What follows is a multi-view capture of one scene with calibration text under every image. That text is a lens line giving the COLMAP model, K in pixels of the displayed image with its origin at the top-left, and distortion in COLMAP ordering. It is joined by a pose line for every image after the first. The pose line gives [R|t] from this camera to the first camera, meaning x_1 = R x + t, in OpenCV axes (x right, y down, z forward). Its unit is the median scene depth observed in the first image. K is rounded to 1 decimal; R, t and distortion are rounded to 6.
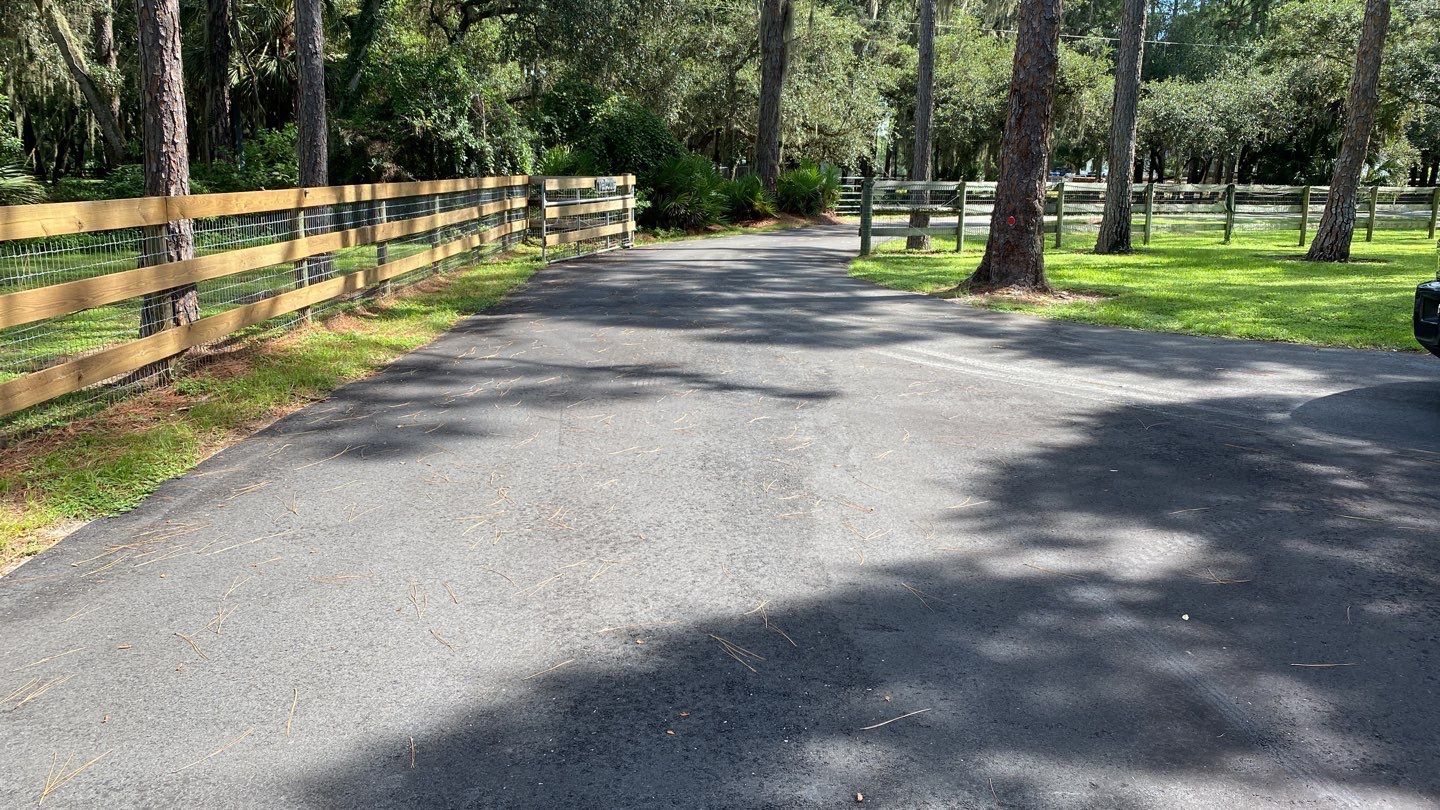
lens RADIAL K [[1115.4, 0, 695.7], [0, 1115.4, 418.9], [0, 0, 1]] dist [0.115700, -0.242317]
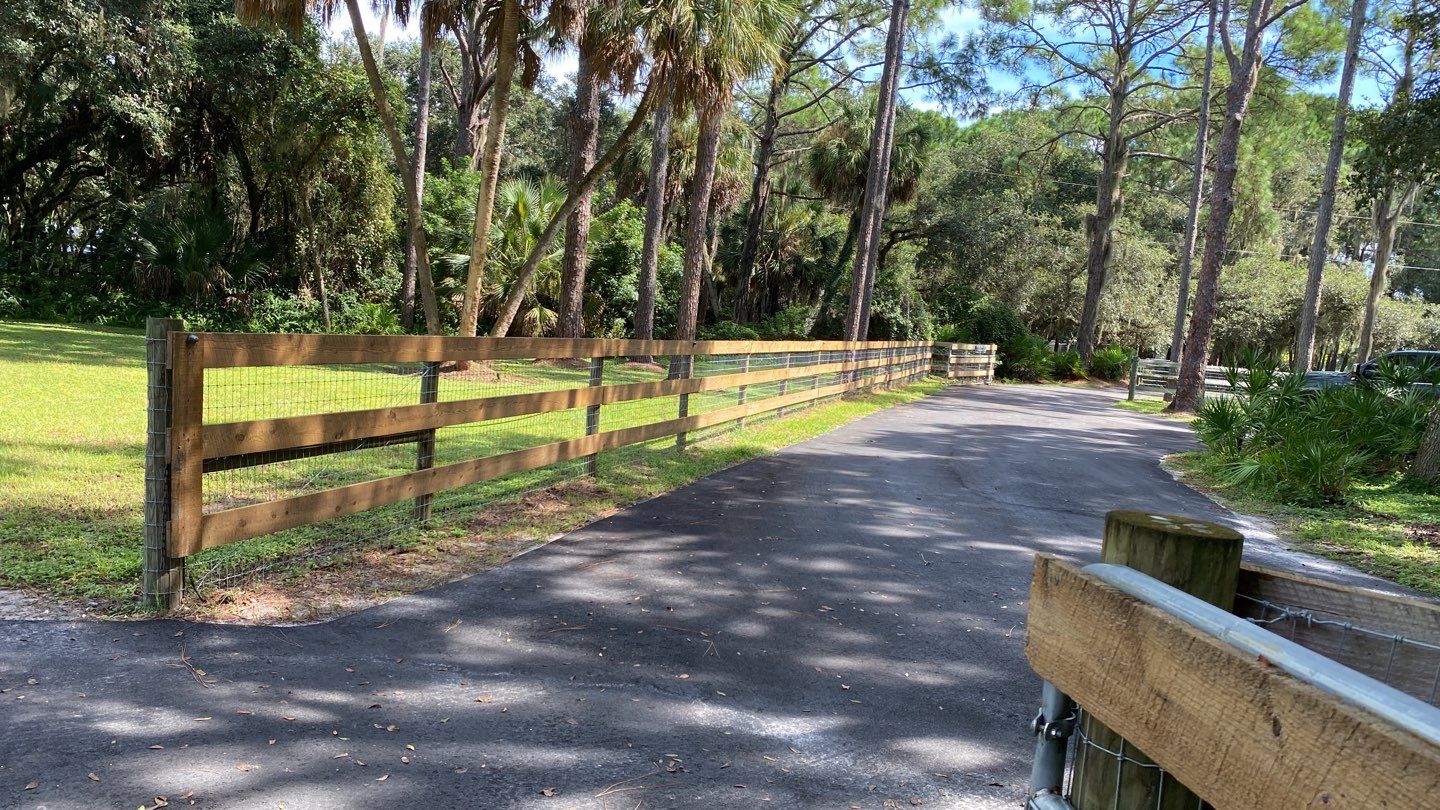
lens RADIAL K [[1090.6, 0, 702.0], [0, 1090.6, 439.2], [0, 0, 1]] dist [0.049435, -0.049692]
pose [[0.953154, 0.103036, -0.284396, 0.006953], [-0.136362, 0.985606, -0.099936, 0.127048], [0.270005, 0.134035, 0.953484, -0.579783]]
